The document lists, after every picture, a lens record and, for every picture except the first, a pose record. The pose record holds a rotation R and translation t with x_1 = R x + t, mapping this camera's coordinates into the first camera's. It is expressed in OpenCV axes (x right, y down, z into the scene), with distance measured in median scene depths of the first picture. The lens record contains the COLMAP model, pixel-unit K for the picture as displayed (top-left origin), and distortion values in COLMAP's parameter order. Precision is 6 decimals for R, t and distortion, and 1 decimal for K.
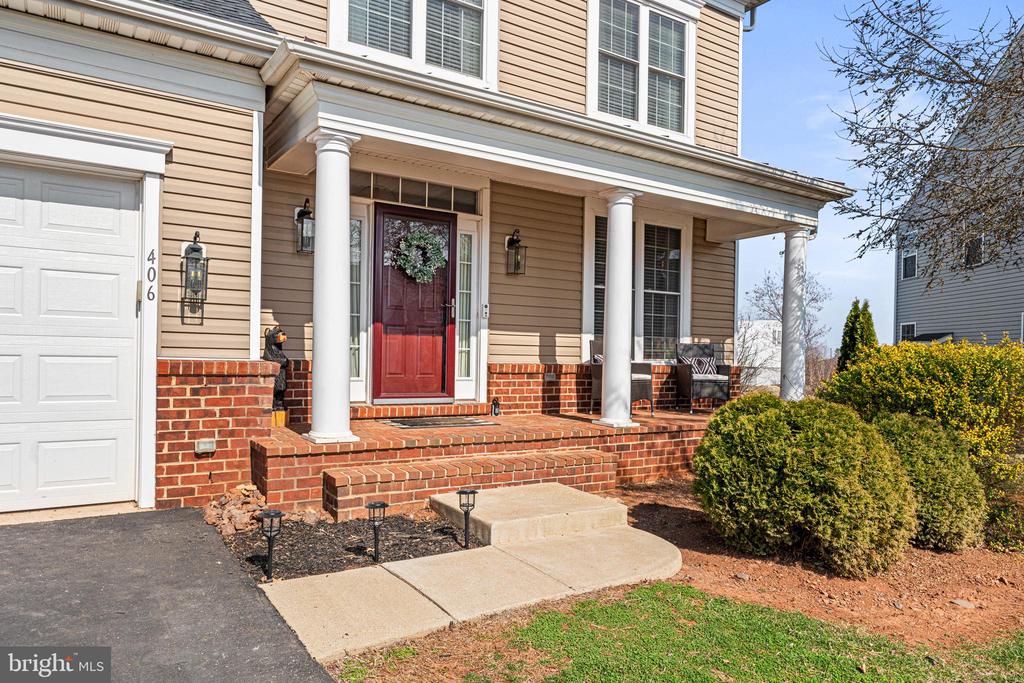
lens RADIAL K [[670.5, 0, 512.0], [0, 670.5, 341.5], [0, 0, 1]] dist [-0.031458, 0.000796]
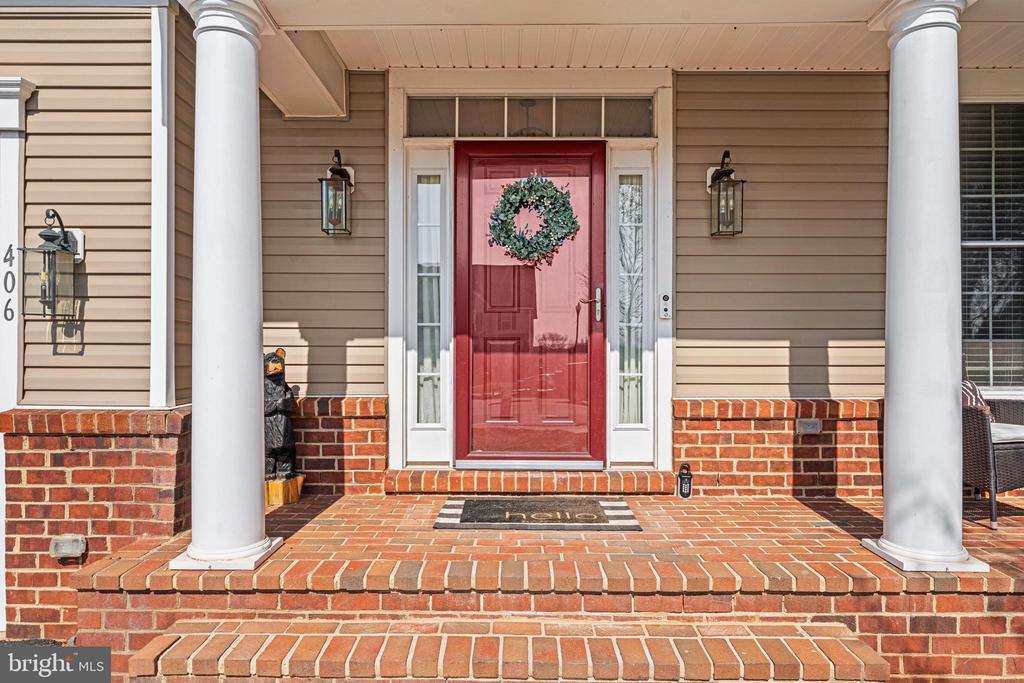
lens RADIAL K [[670.8, 0, 512.0], [0, 670.8, 341.5], [0, 0, 1]] dist [-0.002910, -0.002127]
pose [[0.830895, -0.029144, -0.555665, 0.194543], [0.026442, 0.999567, -0.012887, -0.014429], [0.555800, -0.003985, 0.831306, 0.553605]]
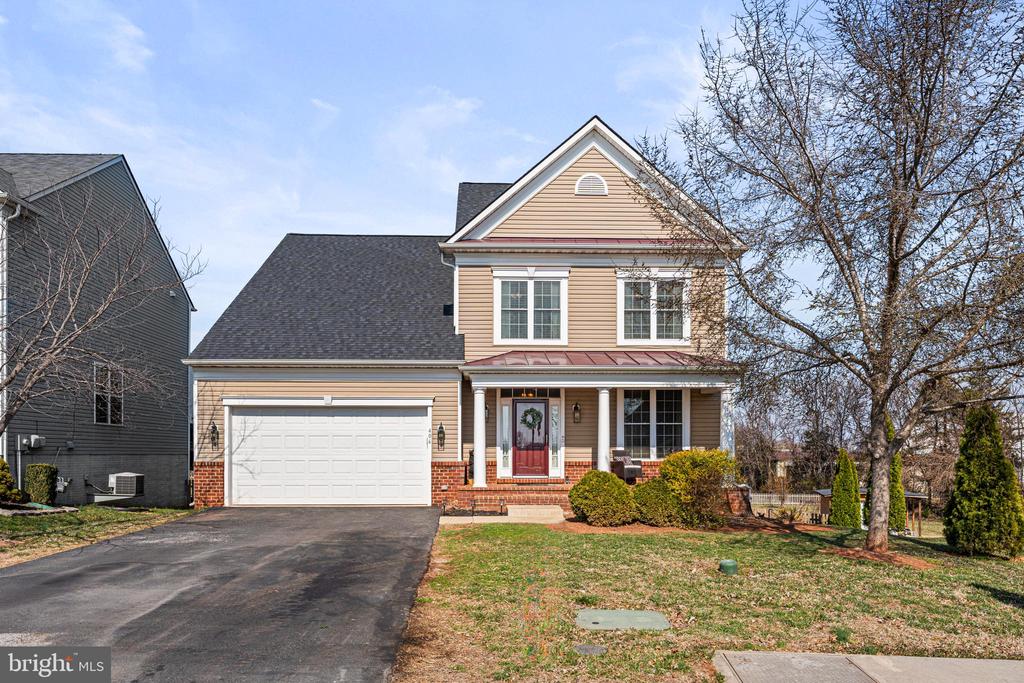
lens RADIAL K [[691.9, 0, 512.0], [0, 691.9, 341.5], [0, 0, 1]] dist [-0.121512, -0.000009]
pose [[0.862218, -0.092636, -0.497994, 1.235763], [0.022666, 0.989206, -0.144767, -0.045011], [0.506030, 0.113533, 0.855011, -1.413501]]
